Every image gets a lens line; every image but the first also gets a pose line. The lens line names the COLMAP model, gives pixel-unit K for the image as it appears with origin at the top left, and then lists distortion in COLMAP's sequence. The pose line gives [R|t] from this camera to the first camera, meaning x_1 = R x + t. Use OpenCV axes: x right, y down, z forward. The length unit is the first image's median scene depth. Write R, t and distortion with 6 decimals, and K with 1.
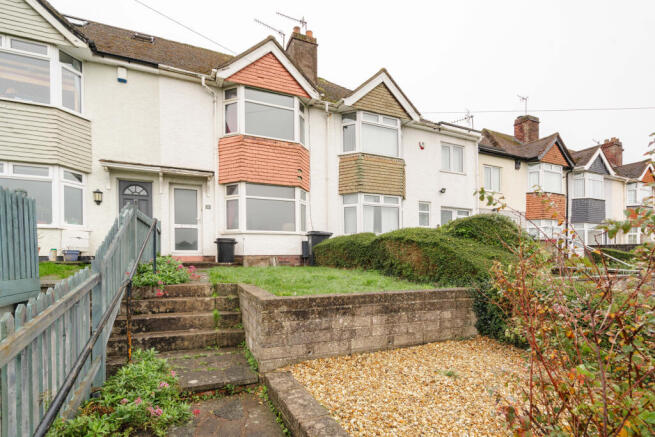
lens RADIAL K [[330.9, 0, 326.4], [0, 330.9, 228.3], [0, 0, 1]] dist [-0.001730, 0.000072]
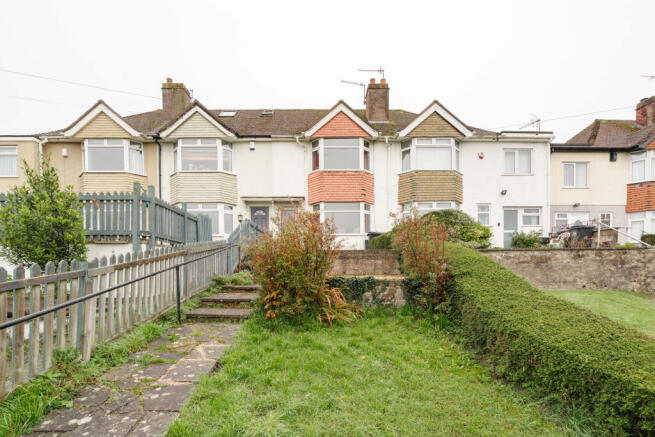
lens RADIAL K [[305.0, 0, 325.0], [0, 305.0, 211.5], [0, 0, 1]] dist [-0.001841, 0.000229]
pose [[0.930668, -0.078775, -0.357284, 0.201247], [0.045319, 0.993846, -0.101078, 0.035366], [0.363048, 0.077879, 0.928510, -0.223343]]
